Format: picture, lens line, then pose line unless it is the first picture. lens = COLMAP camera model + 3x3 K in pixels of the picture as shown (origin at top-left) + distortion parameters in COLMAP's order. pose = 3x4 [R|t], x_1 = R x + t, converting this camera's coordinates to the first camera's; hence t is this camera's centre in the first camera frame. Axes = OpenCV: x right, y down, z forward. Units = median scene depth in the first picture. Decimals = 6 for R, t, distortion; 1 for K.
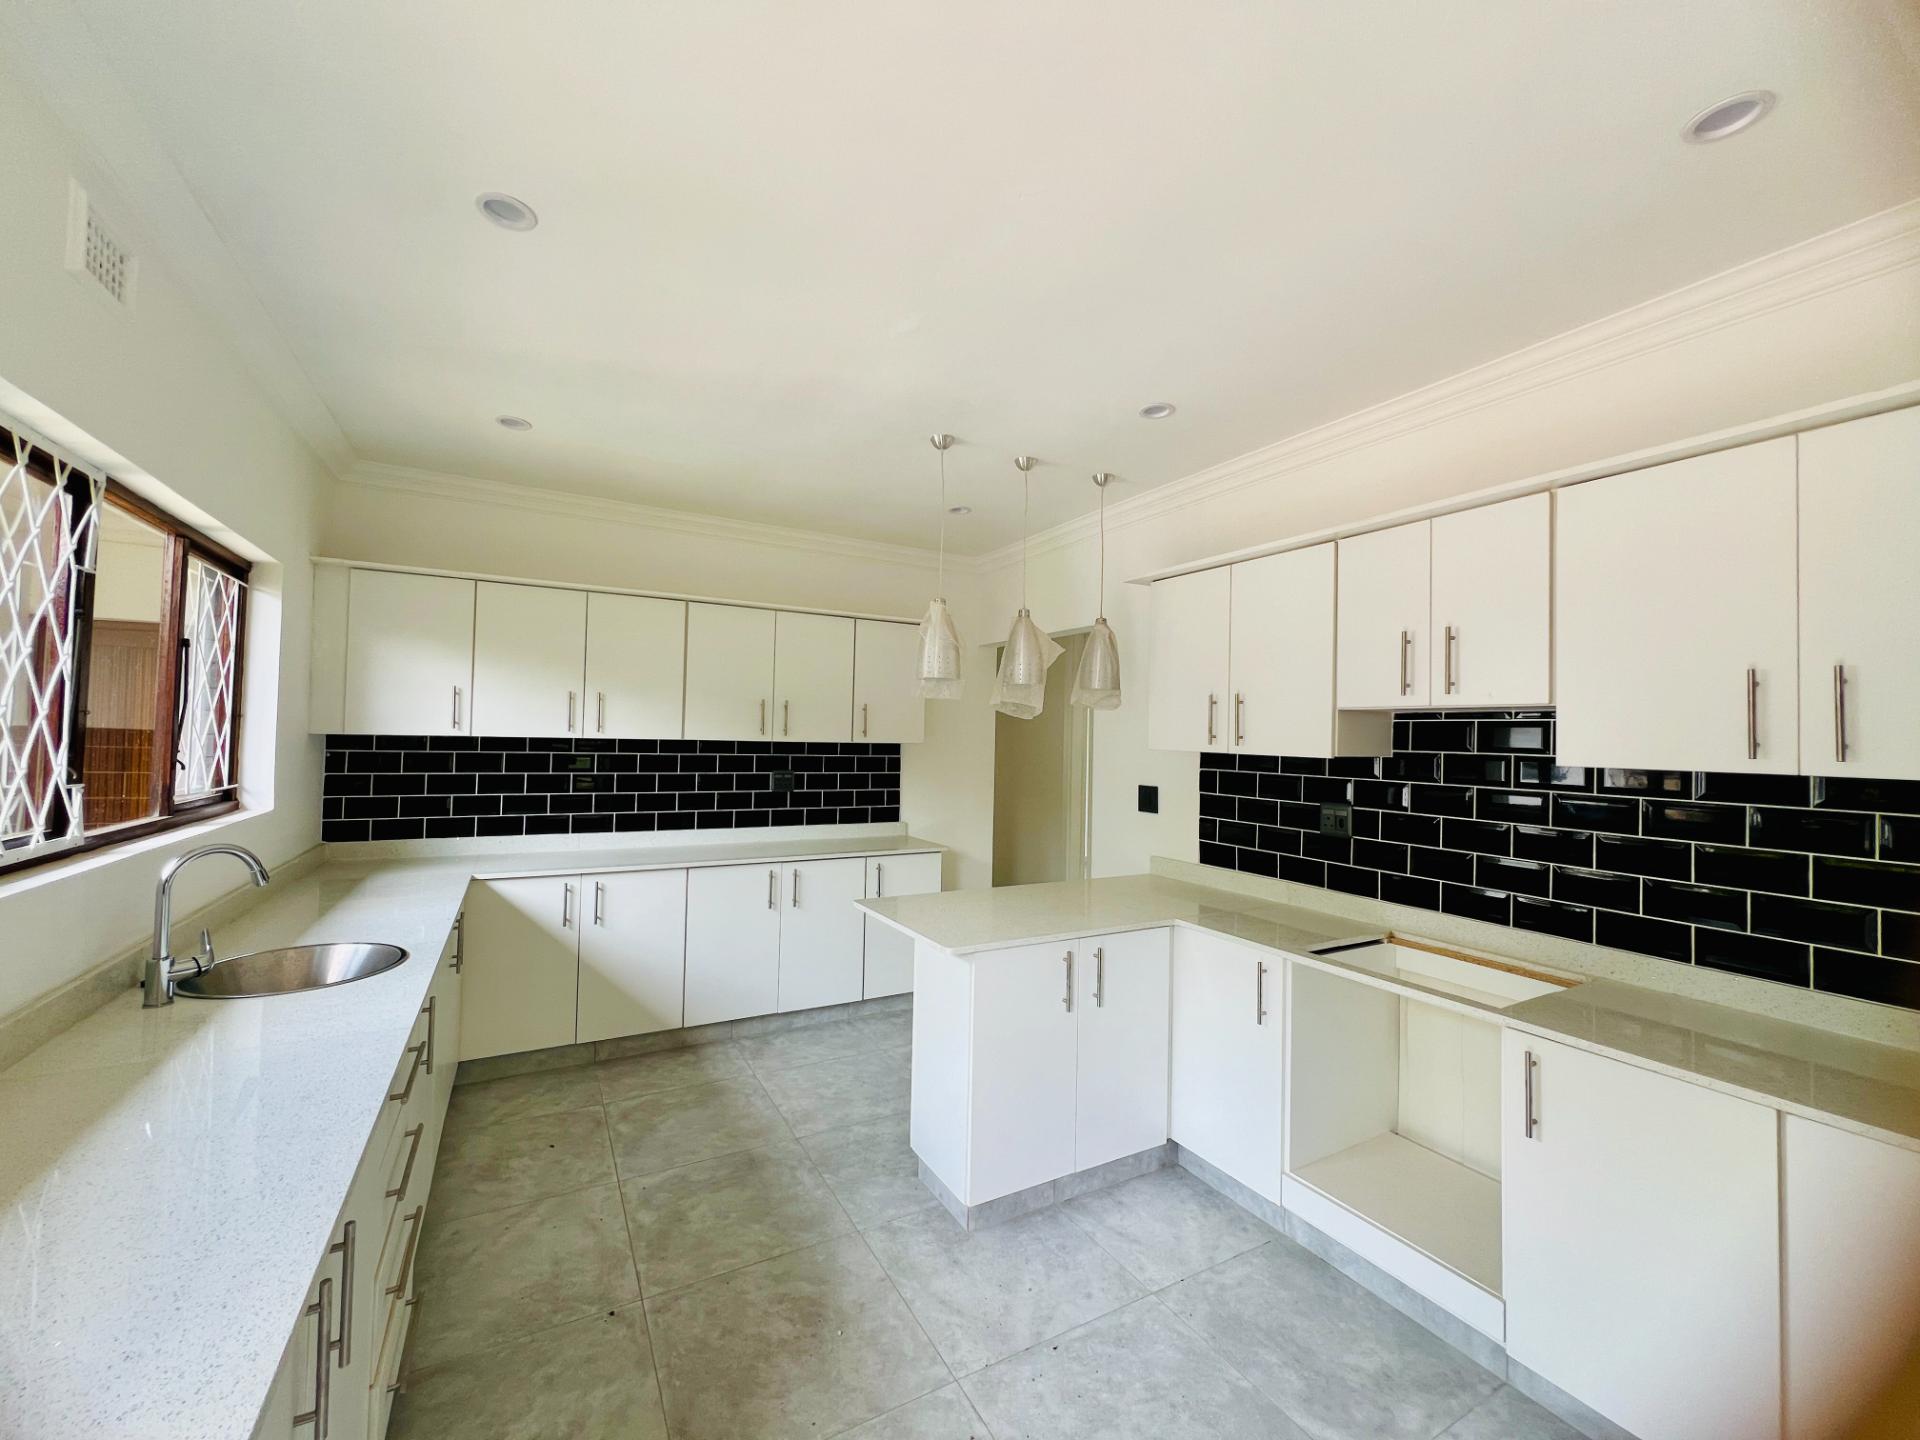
lens RADIAL K [[763.7, 0, 954.8], [0, 763.7, 721.0], [0, 0, 1]] dist [-0.002857, 0.001315]
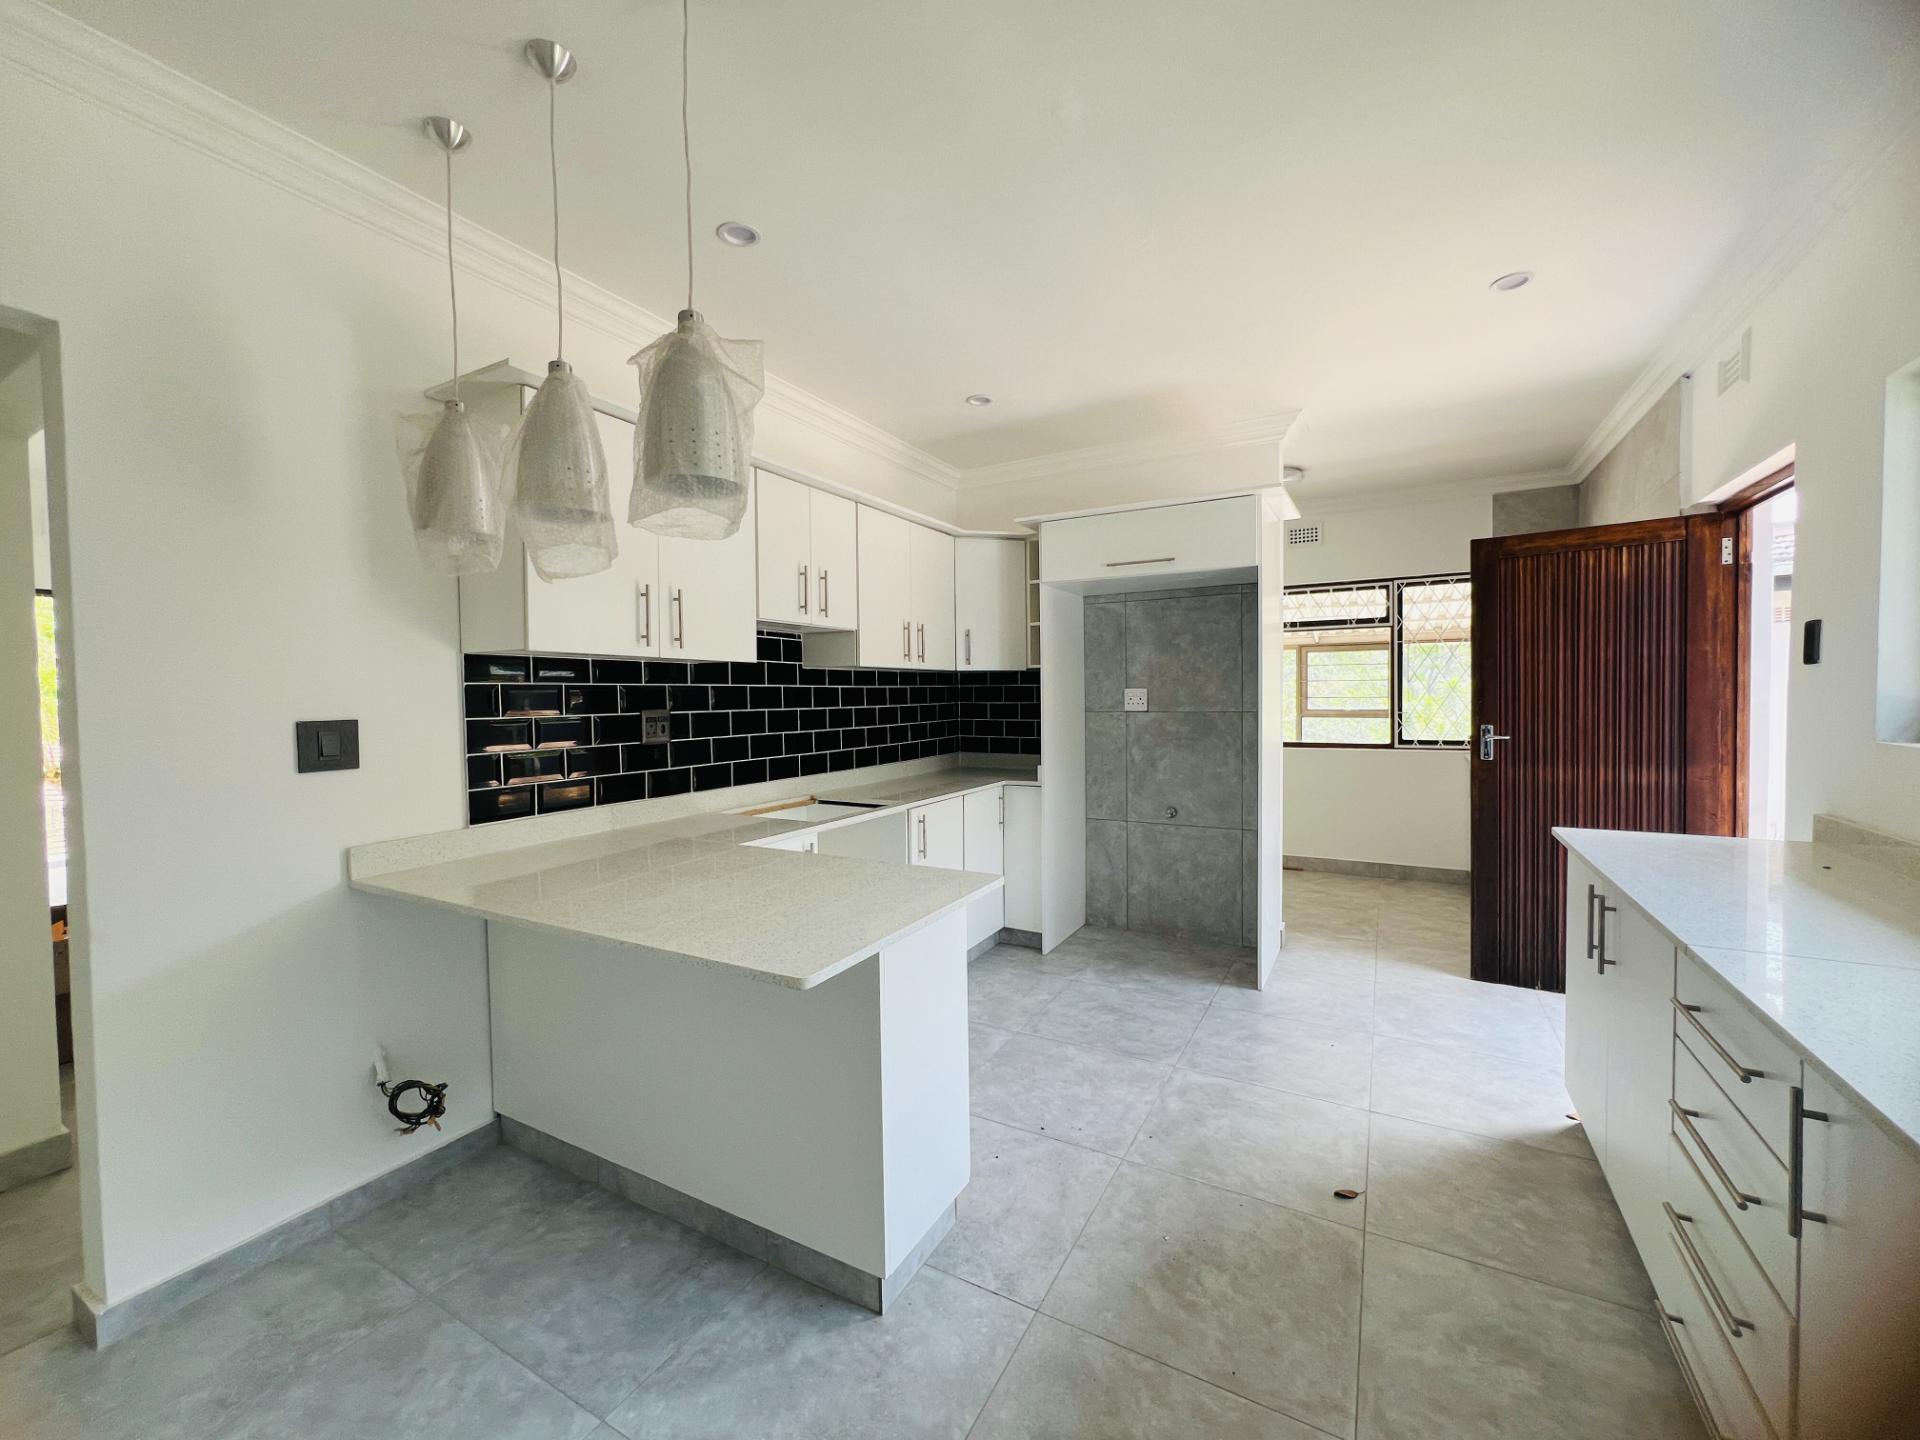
lens RADIAL K [[763.7, 0, 952.2], [0, 763.7, 717.4], [0, 0, 1]] dist [-0.002857, 0.001315]
pose [[-0.519400, -0.040725, 0.853560, -0.620015], [-0.020125, 0.999170, 0.035426, 0.081360], [-0.854294, 0.001222, -0.519788, 1.325209]]
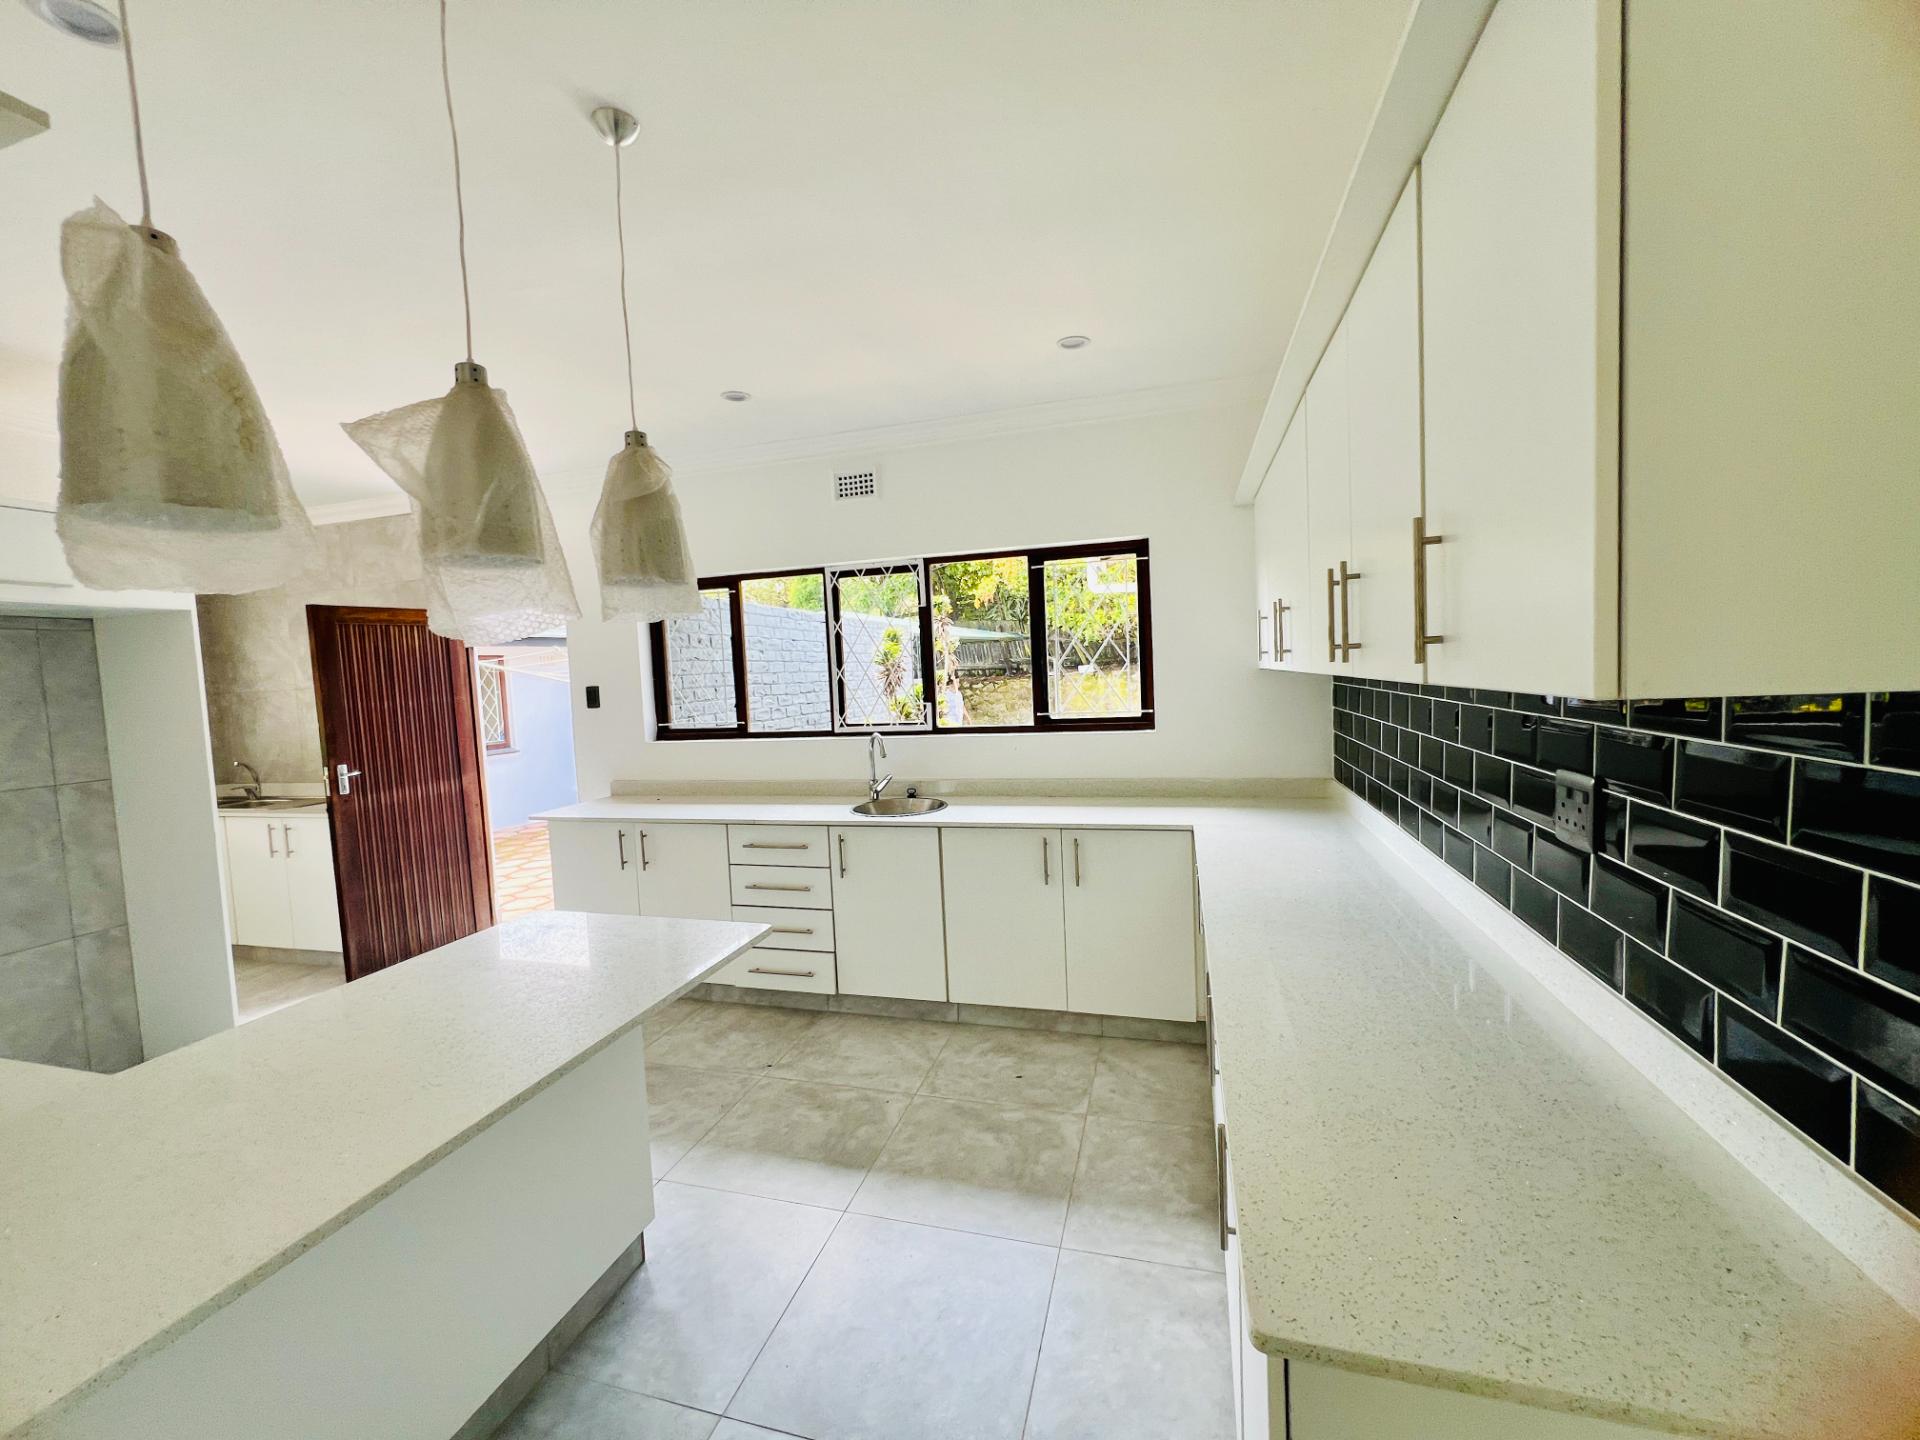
lens RADIAL K [[763.7, 0, 966.6], [0, 763.7, 722.5], [0, 0, 1]] dist [-0.002857, 0.001315]
pose [[-0.701847, 0.057881, -0.709972, 0.250007], [0.047509, 0.998278, 0.034420, 0.043175], [0.710742, -0.009572, -0.703388, 1.847938]]
